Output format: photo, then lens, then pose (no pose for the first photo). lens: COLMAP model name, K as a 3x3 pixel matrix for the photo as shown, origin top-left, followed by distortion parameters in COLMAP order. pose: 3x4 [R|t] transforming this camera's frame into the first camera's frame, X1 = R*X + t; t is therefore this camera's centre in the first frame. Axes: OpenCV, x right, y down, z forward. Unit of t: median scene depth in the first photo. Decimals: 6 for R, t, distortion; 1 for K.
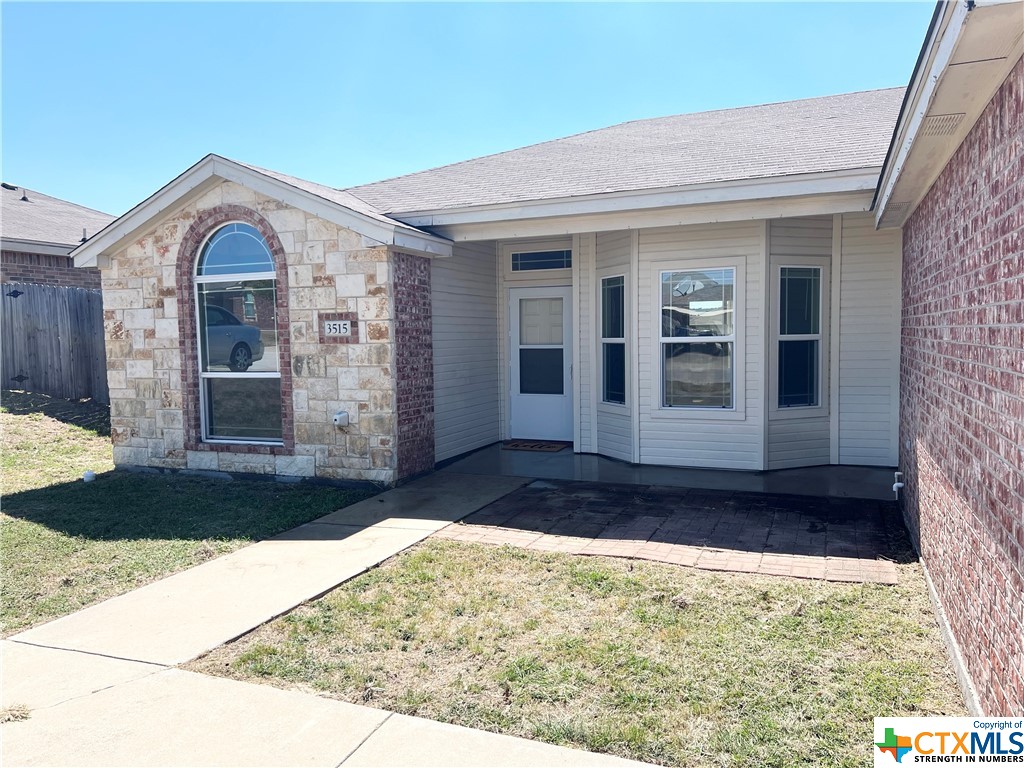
lens RADIAL K [[767.8, 0, 512.0], [0, 767.8, 384.0], [0, 0, 1]] dist [0.084587, -0.109726]
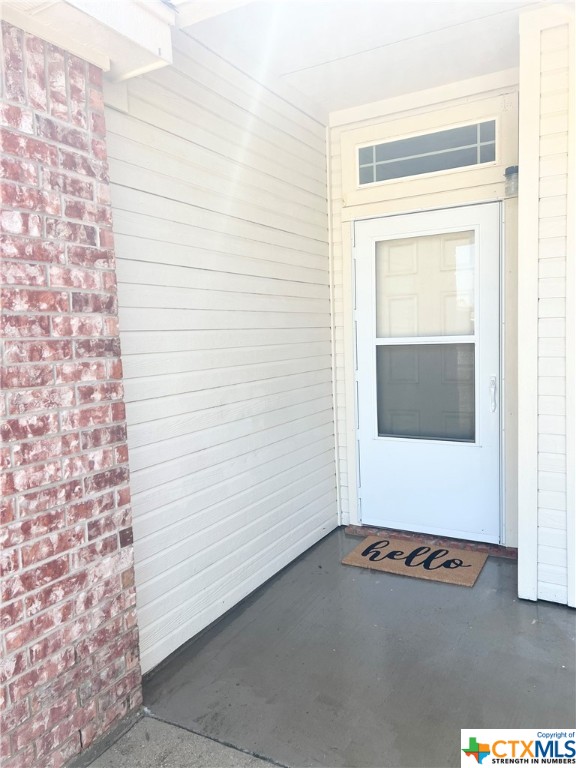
lens RADIAL K [[575.9, 0, 288.5], [0, 575.9, 390.9], [0, 0, 1]] dist [0.084587, -0.109726]
pose [[0.993053, -0.012782, -0.116971, -0.003716], [0.017350, 0.999122, 0.038122, -0.039372], [0.116381, -0.039887, 0.992403, 0.769902]]
